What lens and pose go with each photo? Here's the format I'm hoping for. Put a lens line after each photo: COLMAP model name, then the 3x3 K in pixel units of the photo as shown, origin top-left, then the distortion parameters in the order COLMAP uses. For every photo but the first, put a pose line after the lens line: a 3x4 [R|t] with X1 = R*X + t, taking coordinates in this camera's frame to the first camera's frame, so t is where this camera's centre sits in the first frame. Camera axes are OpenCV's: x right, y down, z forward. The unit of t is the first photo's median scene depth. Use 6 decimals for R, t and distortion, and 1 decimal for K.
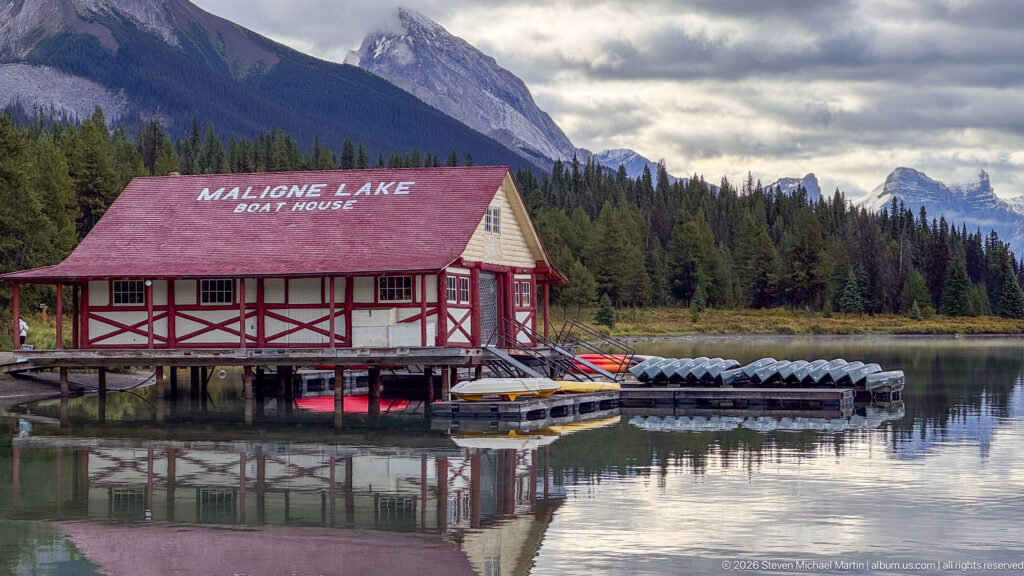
lens RADIAL K [[2324.0, 0, 512.0], [0, 2324.0, 288.0], [0, 0, 1]] dist [-0.060765, 4.286650]
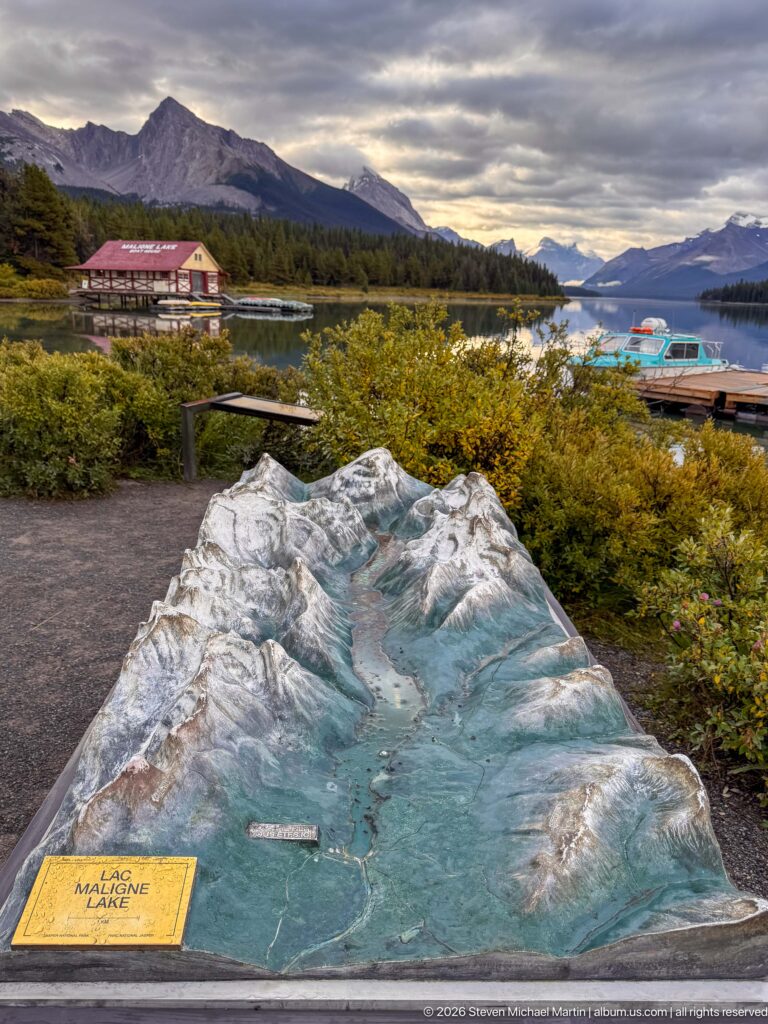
lens RADIAL K [[783.7, 0, 385.0], [0, 783.7, 527.7], [0, 0, 1]] dist [0.071715, -0.151286]
pose [[0.999079, 0.042583, -0.005353, 0.321956], [-0.038975, 0.952430, 0.302255, -0.011071], [0.017970, -0.301768, 0.953212, -0.335669]]
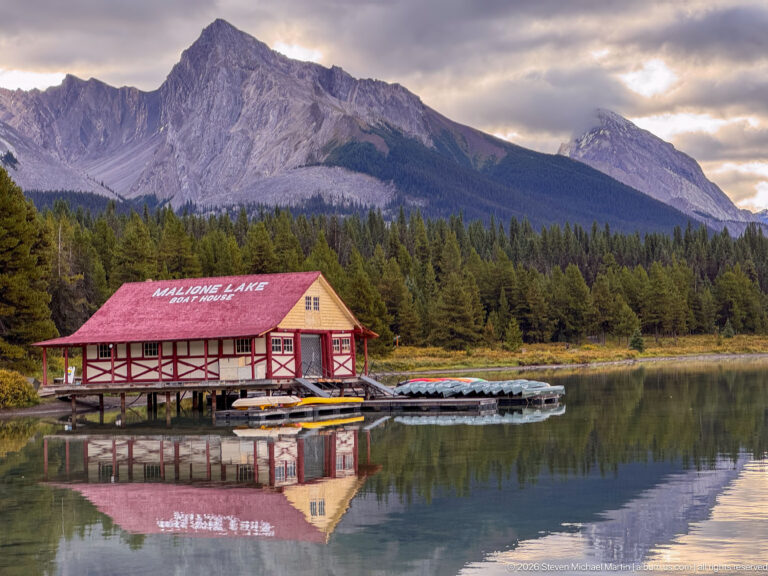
lens RADIAL K [[1732.5, 0, 384.0], [0, 1732.5, 288.0], [0, 0, 1]] dist [-0.268692, 8.537259]
pose [[0.984441, -0.031577, -0.172855, 0.269384], [0.028212, 0.999362, -0.021890, -0.011294], [0.173436, 0.016673, 0.984704, -0.250088]]
